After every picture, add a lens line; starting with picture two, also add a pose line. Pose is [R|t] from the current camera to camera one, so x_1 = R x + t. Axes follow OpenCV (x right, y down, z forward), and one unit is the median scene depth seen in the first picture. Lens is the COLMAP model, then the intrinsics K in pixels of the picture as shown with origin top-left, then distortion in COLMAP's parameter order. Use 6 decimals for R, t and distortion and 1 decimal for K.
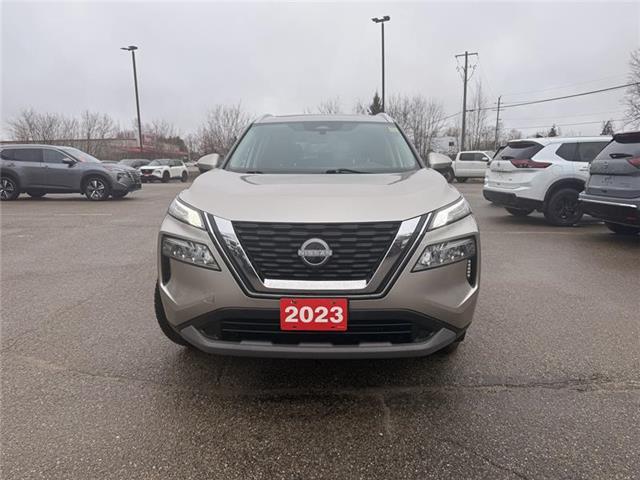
lens RADIAL K [[459.1, 0, 322.3], [0, 459.1, 237.6], [0, 0, 1]] dist [0.028421, -0.004823]
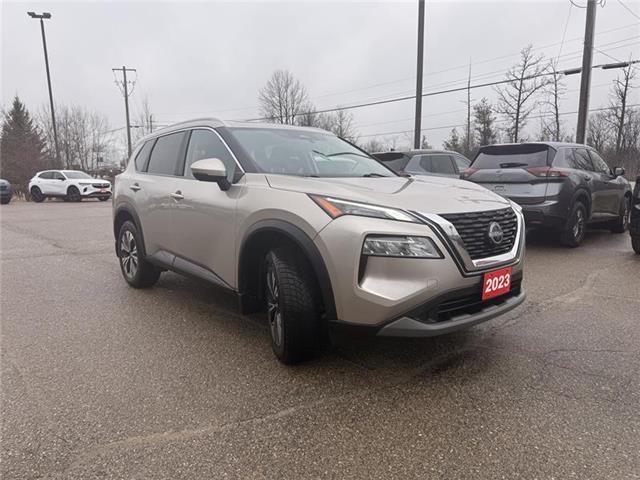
lens RADIAL K [[461.2, 0, 316.1], [0, 461.2, 240.9], [0, 0, 1]] dist [0.001321, -0.004497]
pose [[0.736474, -0.092779, 0.670073, -1.010753], [0.112823, 0.993523, 0.013561, -0.017605], [-0.666991, 0.065612, 0.742171, 0.312575]]
